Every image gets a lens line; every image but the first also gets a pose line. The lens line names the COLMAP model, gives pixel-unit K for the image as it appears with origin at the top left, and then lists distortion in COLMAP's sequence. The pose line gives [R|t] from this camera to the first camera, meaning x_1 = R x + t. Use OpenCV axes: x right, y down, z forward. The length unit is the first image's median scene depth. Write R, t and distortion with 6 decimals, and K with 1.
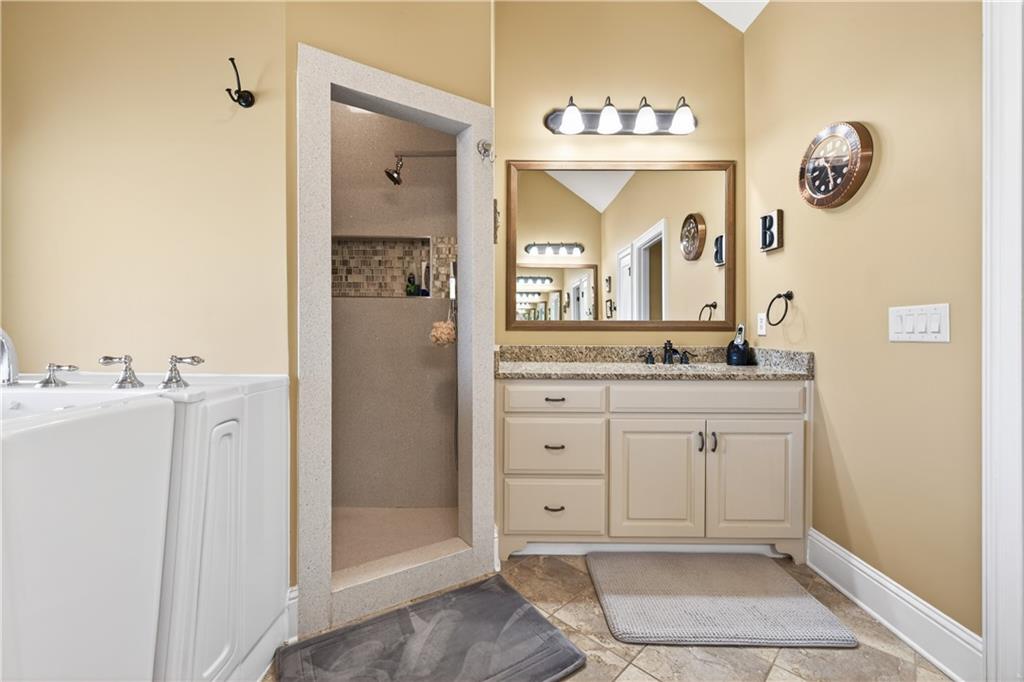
lens RADIAL K [[431.5, 0, 513.7], [0, 431.5, 329.5], [0, 0, 1]] dist [0.001897, 0.000549]
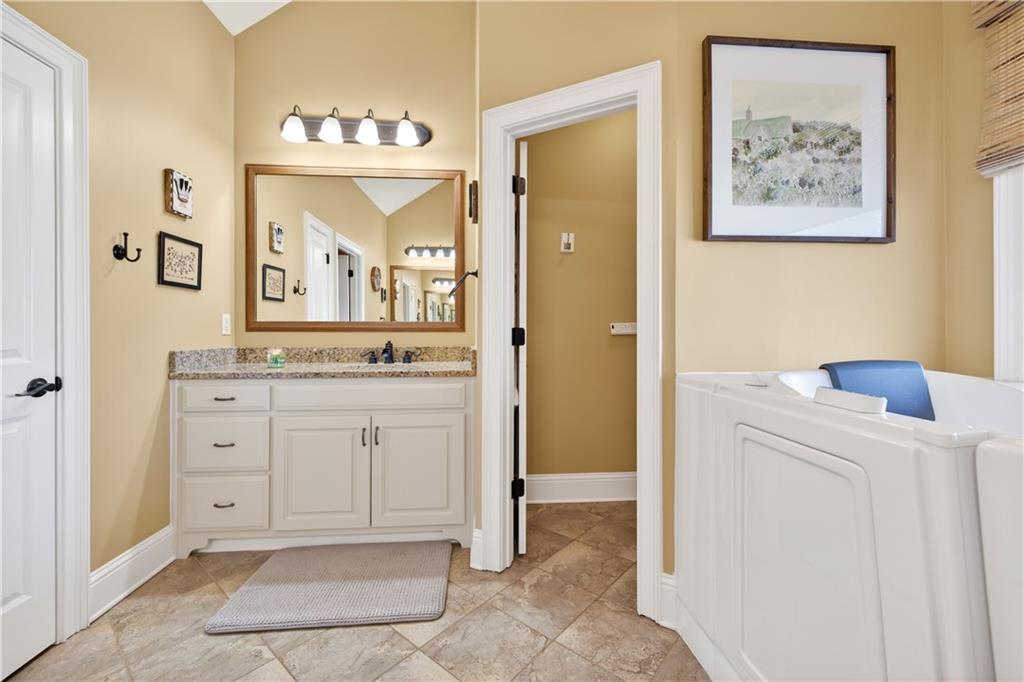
lens RADIAL K [[411.2, 0, 514.2], [0, 411.2, 330.3], [0, 0, 1]] dist [0.002006, 0.000286]
pose [[0.996797, -0.004500, 0.079849, 0.693961], [0.004217, 0.999984, 0.003708, -0.001251], [-0.079865, -0.003360, 0.996800, -0.026829]]
